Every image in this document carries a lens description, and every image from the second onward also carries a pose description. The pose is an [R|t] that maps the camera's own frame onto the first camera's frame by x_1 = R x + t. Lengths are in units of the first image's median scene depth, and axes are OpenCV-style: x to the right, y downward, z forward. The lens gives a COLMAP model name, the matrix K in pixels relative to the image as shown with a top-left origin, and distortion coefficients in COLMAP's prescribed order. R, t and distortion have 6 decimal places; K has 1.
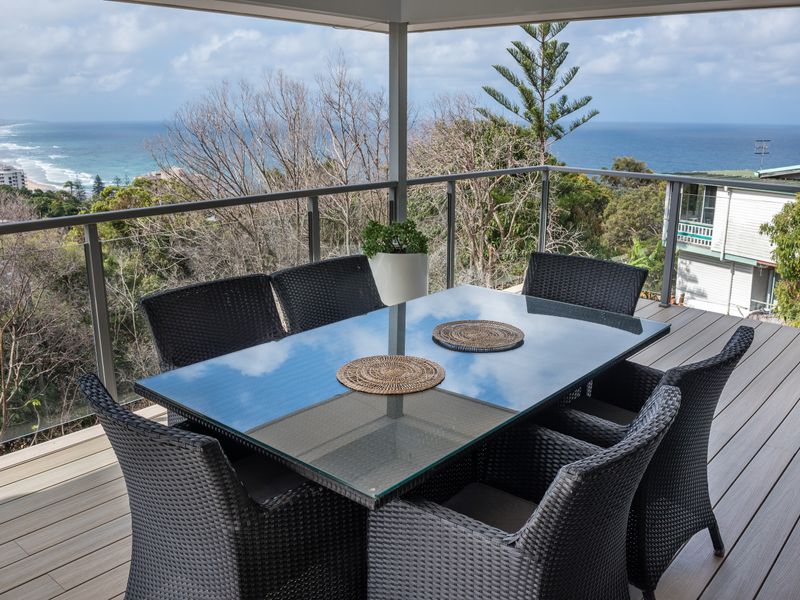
lens RADIAL K [[720.7, 0, 400.0], [0, 720.7, 300.0], [0, 0, 1]] dist [-0.077142, -0.002384]
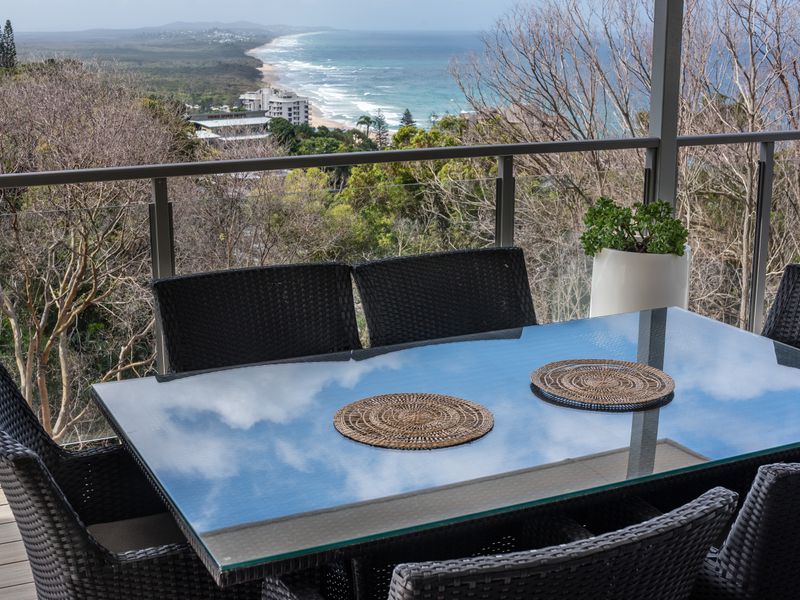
lens RADIAL K [[1142.3, 0, 400.0], [0, 1142.3, 300.0], [0, 0, 1]] dist [-0.103840, 0.060437]
pose [[0.916840, 0.092180, -0.388468, 0.184178], [-0.097663, 0.995203, 0.005653, -0.007235], [0.387126, 0.032756, 0.921445, -0.001966]]
